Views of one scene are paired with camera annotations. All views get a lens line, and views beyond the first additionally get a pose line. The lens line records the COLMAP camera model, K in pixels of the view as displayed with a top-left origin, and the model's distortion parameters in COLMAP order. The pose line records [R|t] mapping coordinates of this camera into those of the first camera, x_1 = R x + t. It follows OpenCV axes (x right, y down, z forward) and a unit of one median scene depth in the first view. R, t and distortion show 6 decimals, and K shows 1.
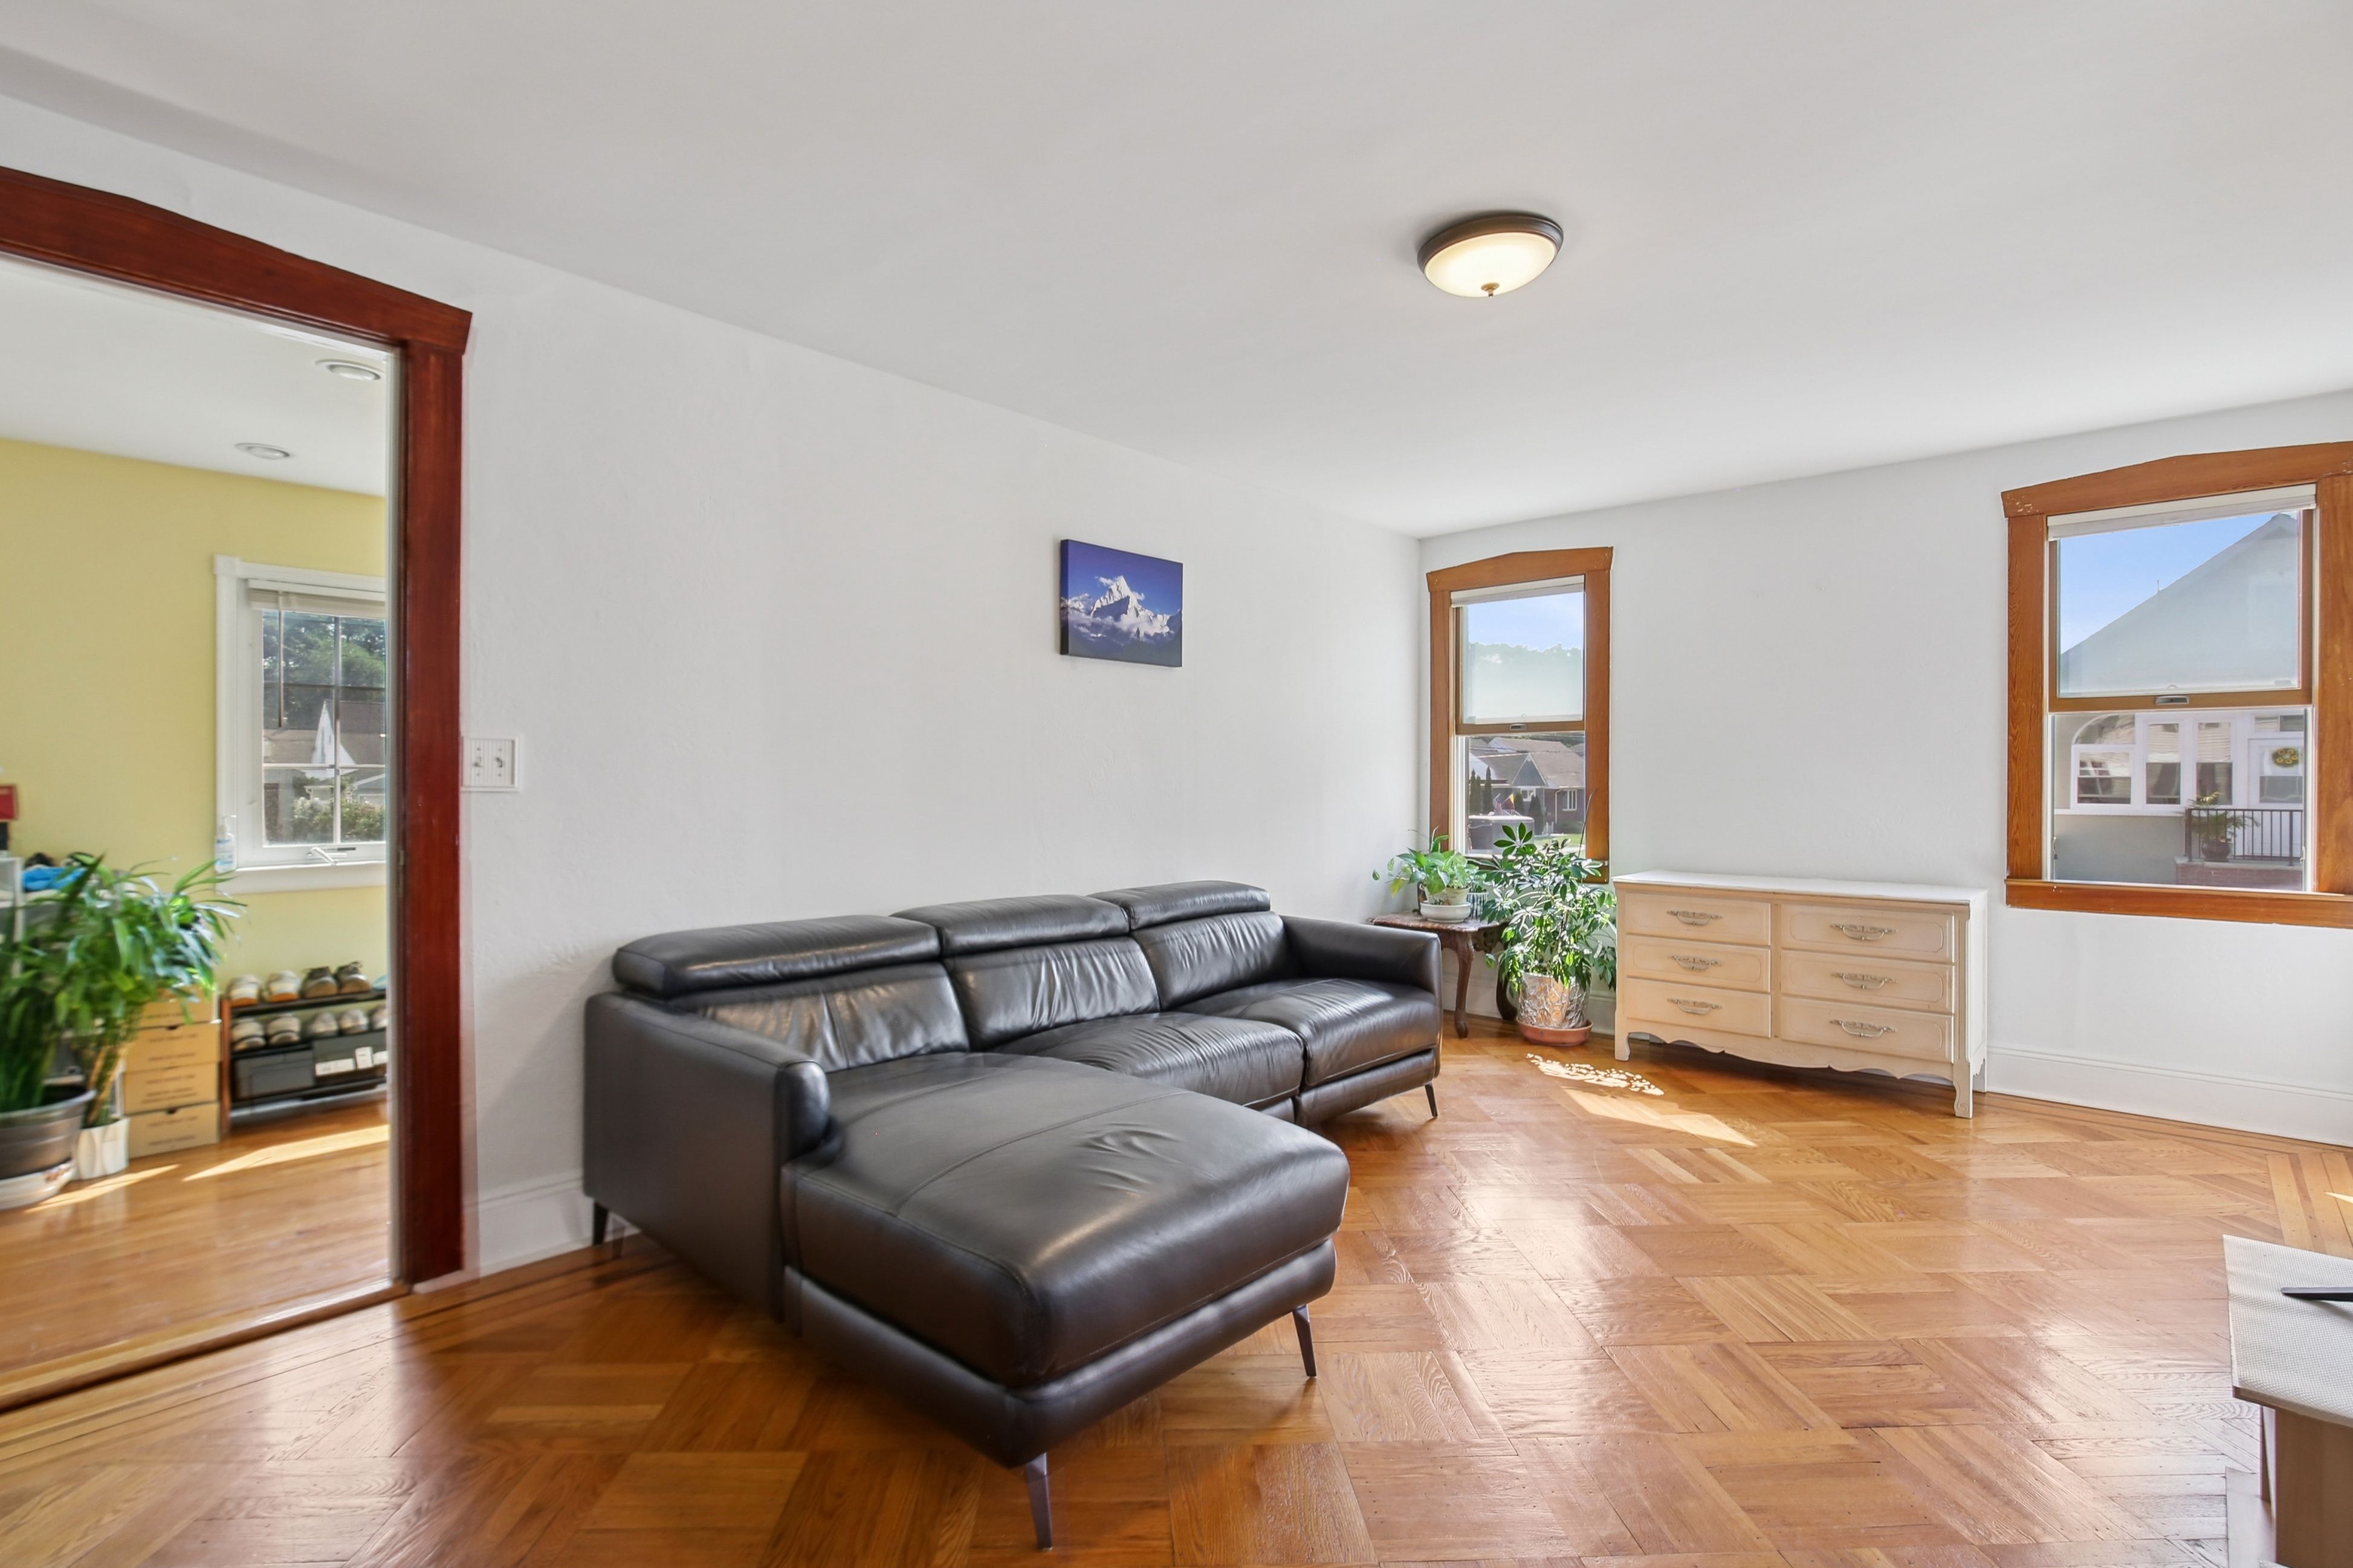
lens RADIAL K [[1108.6, 0, 1180.0], [0, 1108.6, 790.4], [0, 0, 1]] dist [-0.013670, 0.006811]
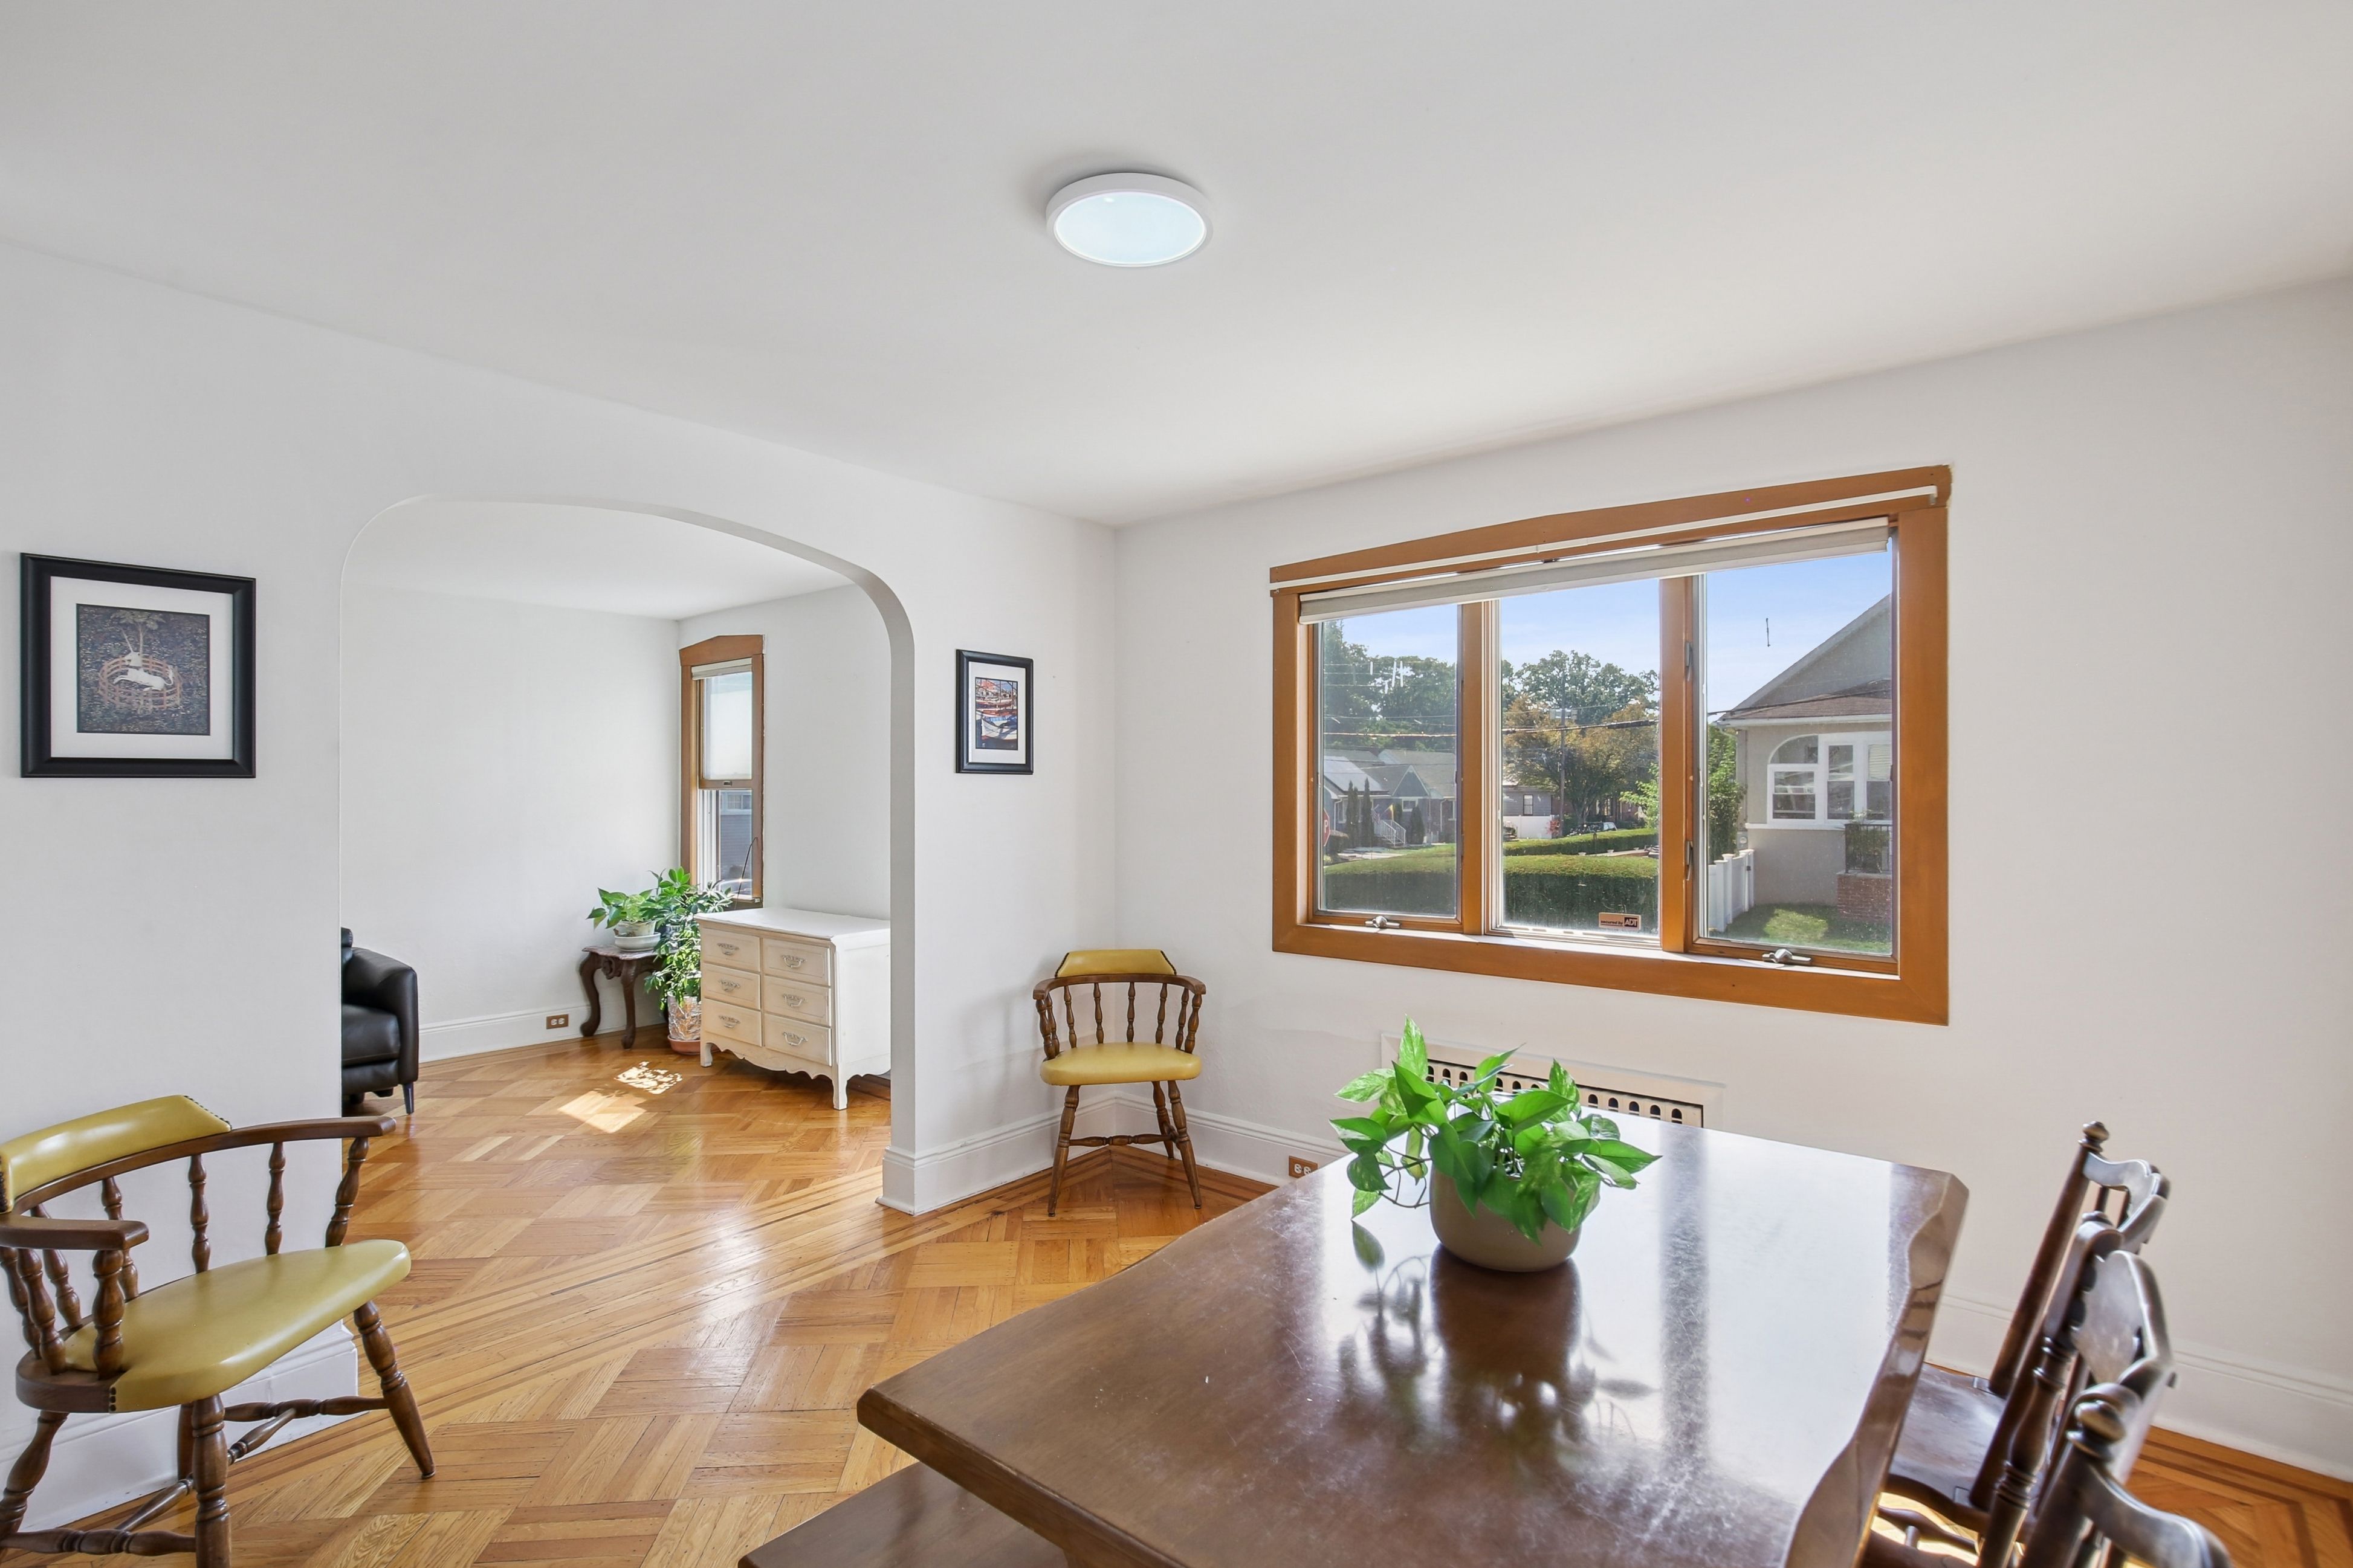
lens RADIAL K [[1108.6, 0, 1184.6], [0, 1108.6, 788.0], [0, 0, 1]] dist [-0.013670, 0.006811]
pose [[0.999161, -0.004075, 0.040747, 1.014431], [0.004461, 0.999946, -0.009387, -0.053424], [-0.040706, 0.009561, 0.999125, -0.268283]]
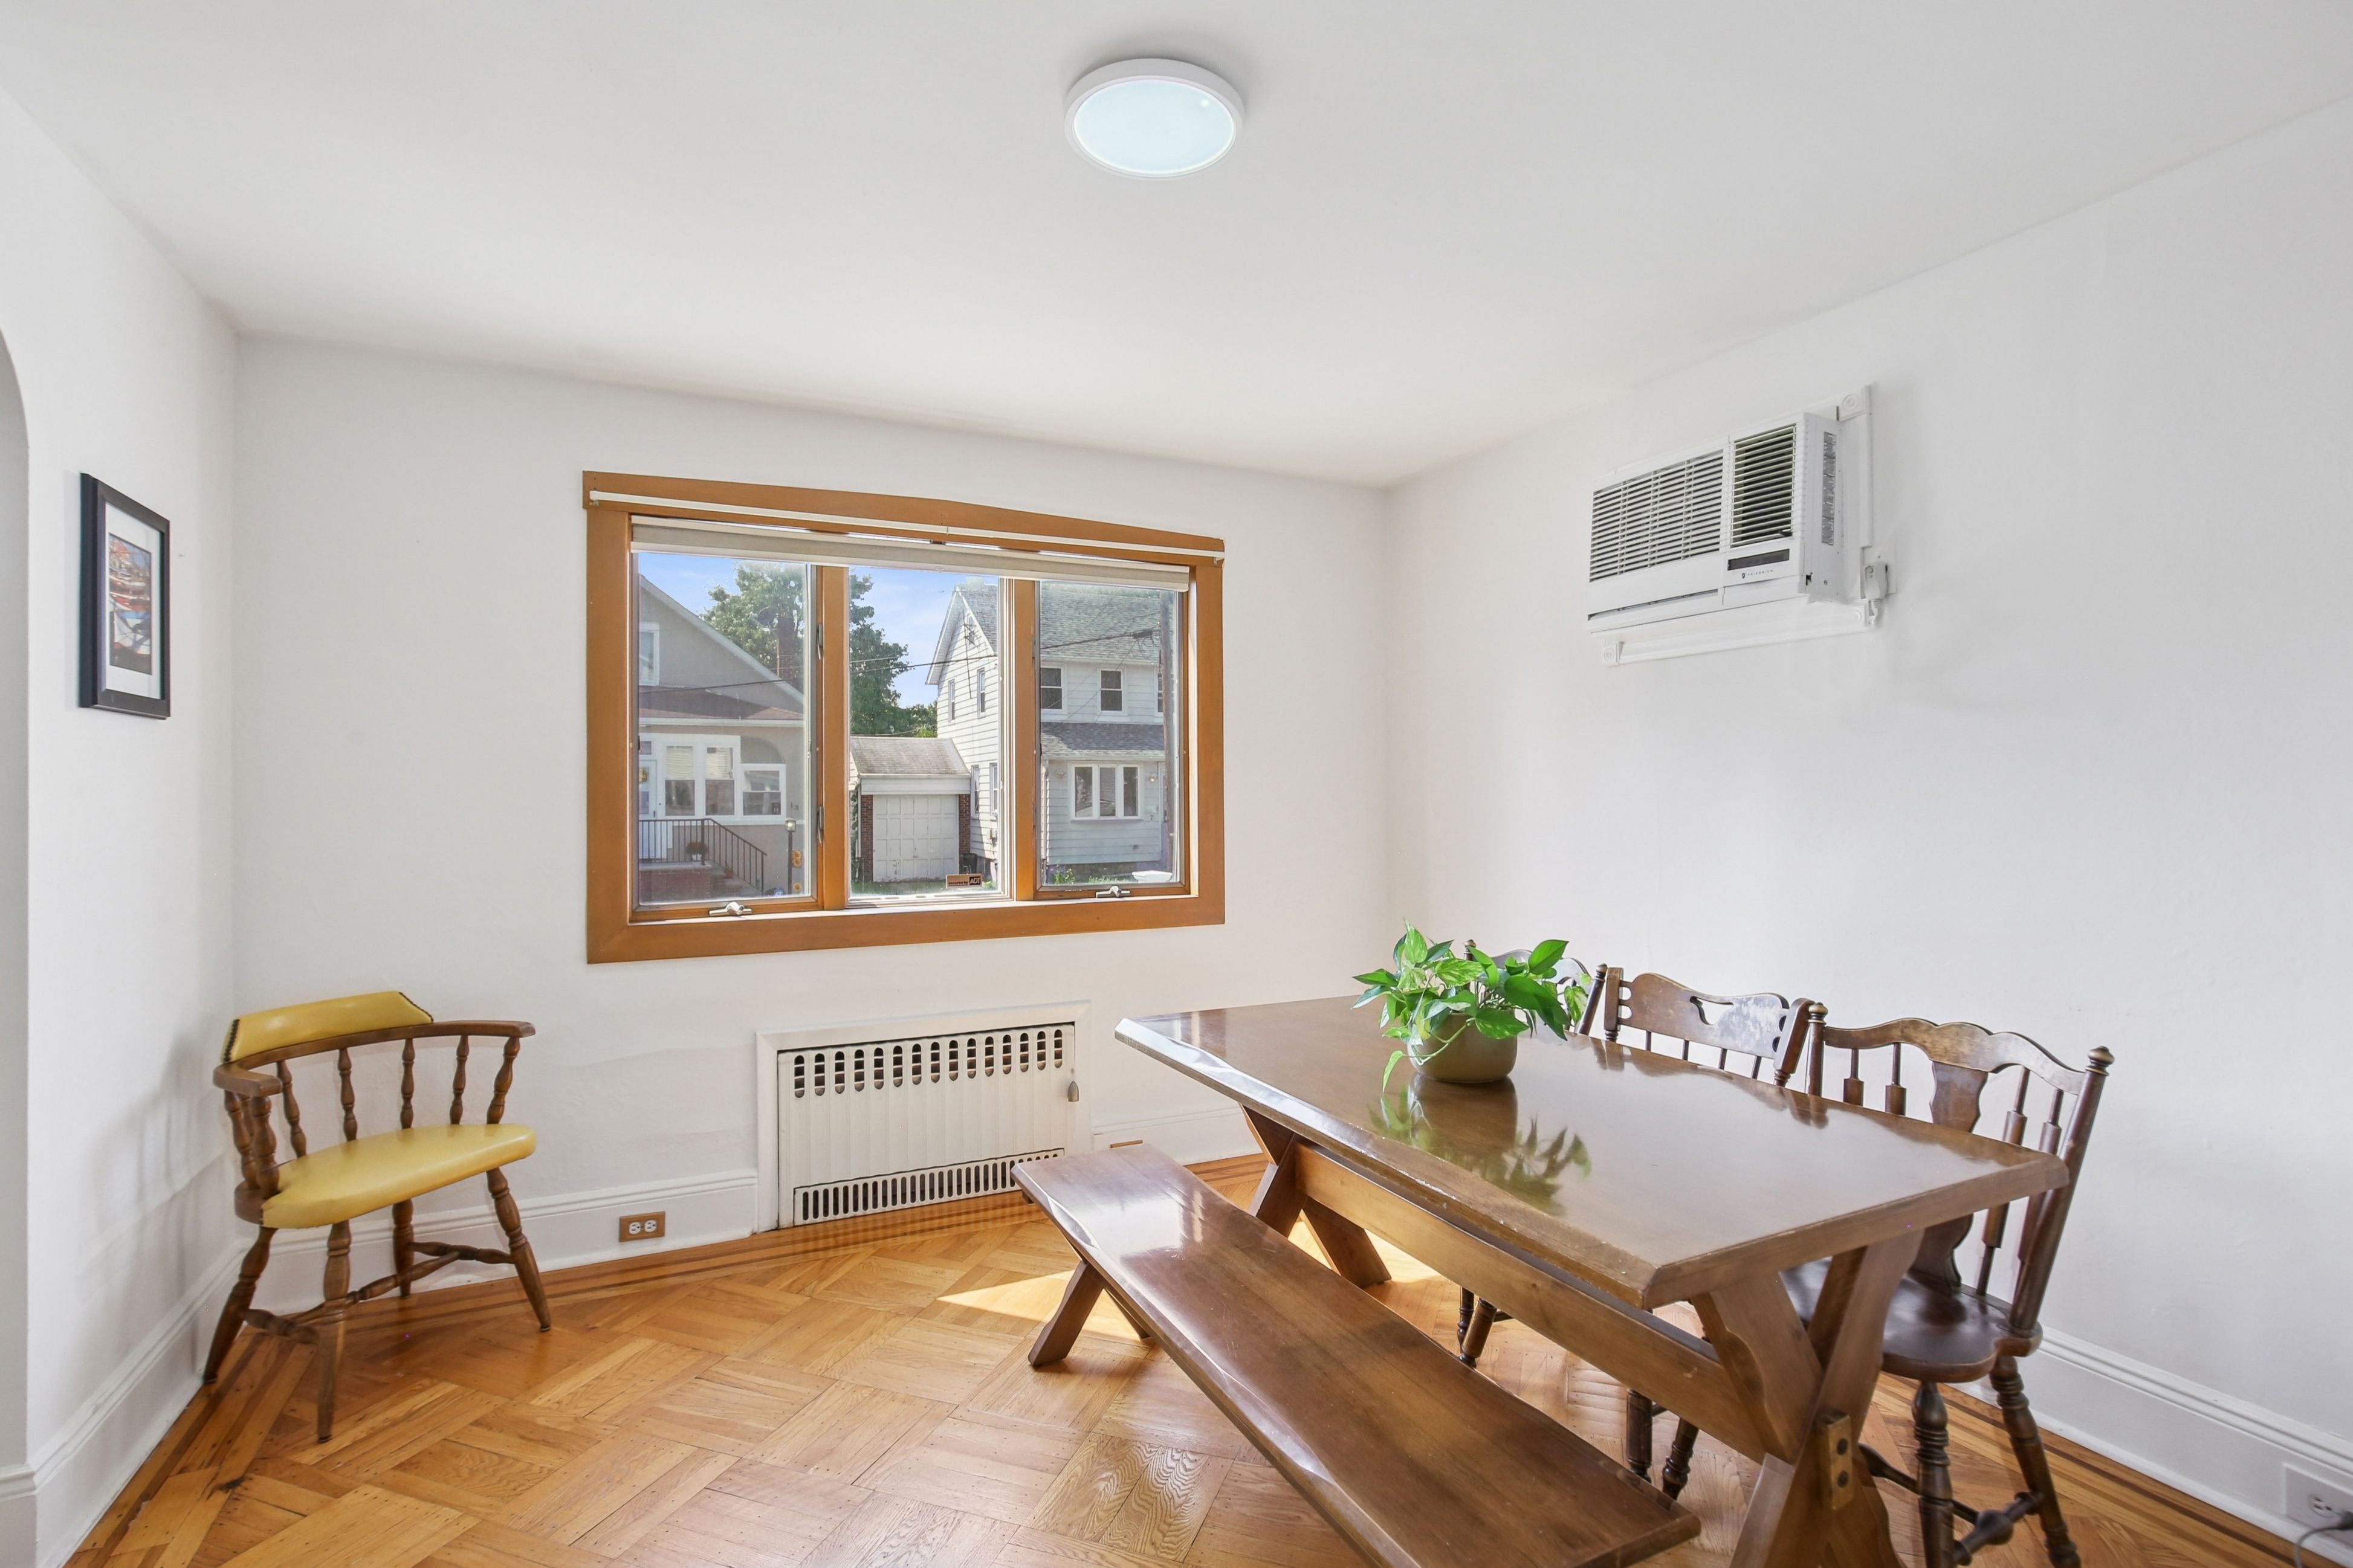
lens RADIAL K [[1108.6, 0, 1154.8], [0, 1108.6, 773.3], [0, 0, 1]] dist [-0.013670, 0.006811]
pose [[0.397376, 0.010350, 0.917598, 0.593764], [0.011796, 0.999796, -0.016386, -0.031769], [-0.917580, 0.017336, 0.397173, 0.043178]]
